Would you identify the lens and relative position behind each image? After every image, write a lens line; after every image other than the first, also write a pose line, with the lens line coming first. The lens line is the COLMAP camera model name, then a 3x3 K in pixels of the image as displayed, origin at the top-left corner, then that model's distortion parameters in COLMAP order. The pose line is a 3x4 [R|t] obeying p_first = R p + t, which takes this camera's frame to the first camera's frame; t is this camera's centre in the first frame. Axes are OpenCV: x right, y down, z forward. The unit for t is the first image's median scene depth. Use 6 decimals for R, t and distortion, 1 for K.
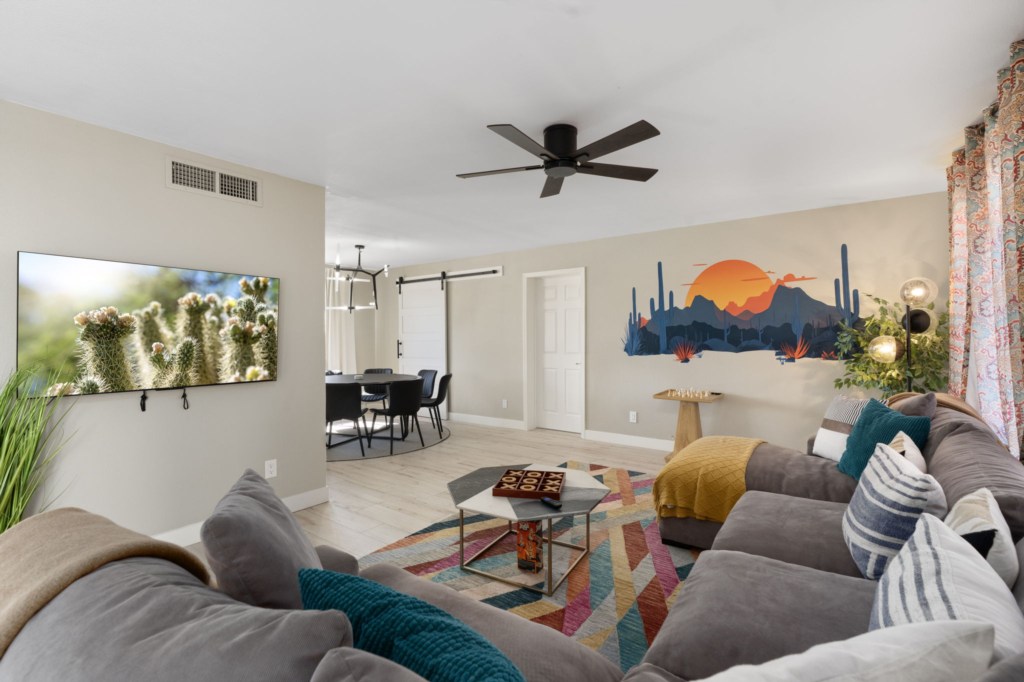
lens RADIAL K [[460.7, 0, 516.6], [0, 460.7, 331.0], [0, 0, 1]] dist [-0.001013, 0.001469]
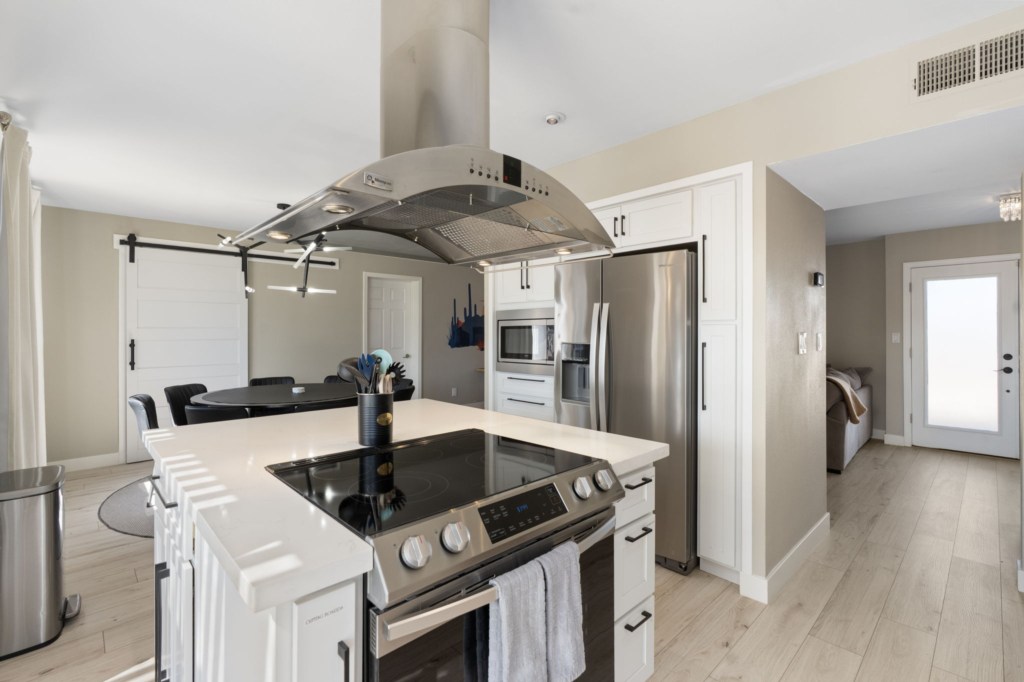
lens RADIAL K [[460.7, 0, 511.0], [0, 460.7, 336.6], [0, 0, 1]] dist [-0.001013, 0.001469]
pose [[0.178995, 0.008628, 0.983812, -1.071561], [0.002945, 0.999952, -0.009305, 0.033203], [-0.983845, 0.004563, 0.178962, 0.582817]]
